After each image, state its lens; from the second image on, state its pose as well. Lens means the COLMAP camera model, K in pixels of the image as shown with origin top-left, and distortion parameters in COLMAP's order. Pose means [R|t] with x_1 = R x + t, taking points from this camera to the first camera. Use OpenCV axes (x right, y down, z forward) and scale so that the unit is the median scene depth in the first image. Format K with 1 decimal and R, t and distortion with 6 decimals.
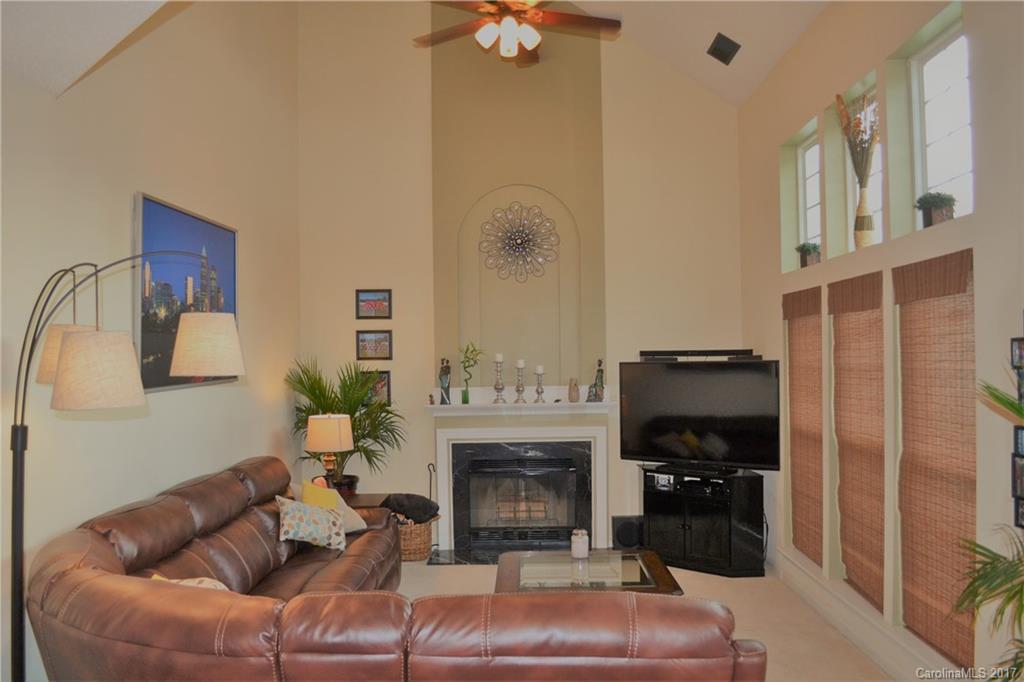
lens RADIAL K [[825.8, 0, 510.5], [0, 825.8, 345.4], [0, 0, 1]] dist [-0.065315, -0.010977]
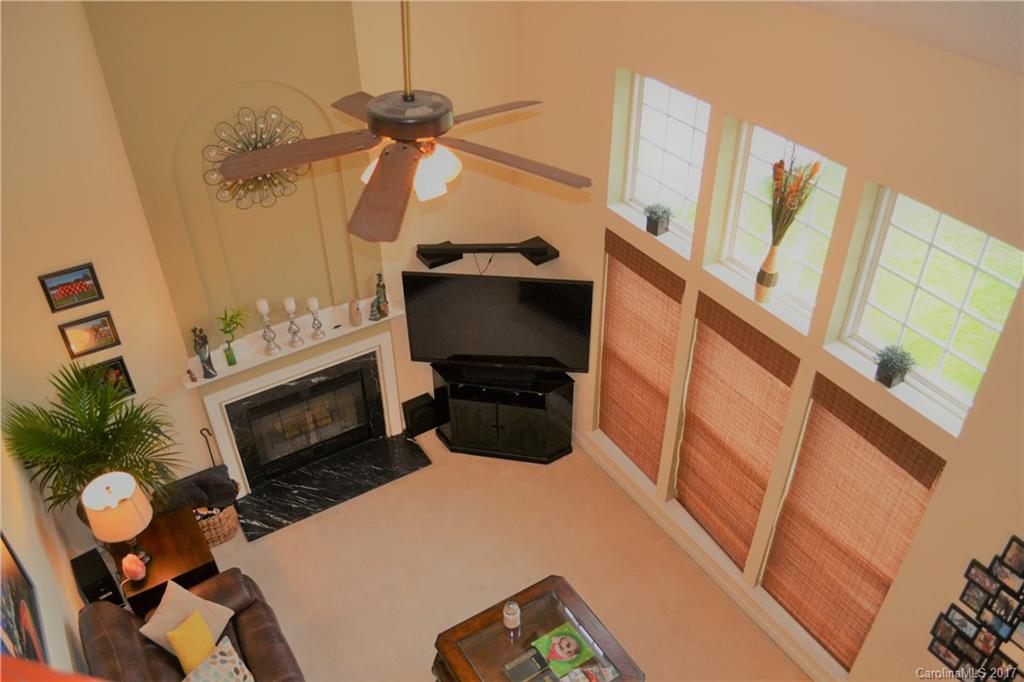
lens RADIAL K [[825.8, 0, 512.1], [0, 825.8, 342.2], [0, 0, 1]] dist [-0.065315, -0.010977]
pose [[0.837436, -0.324960, 0.439434, -0.172203], [-0.003429, 0.800896, 0.598794, -0.433169], [-0.546525, -0.502958, 0.669584, 0.315505]]
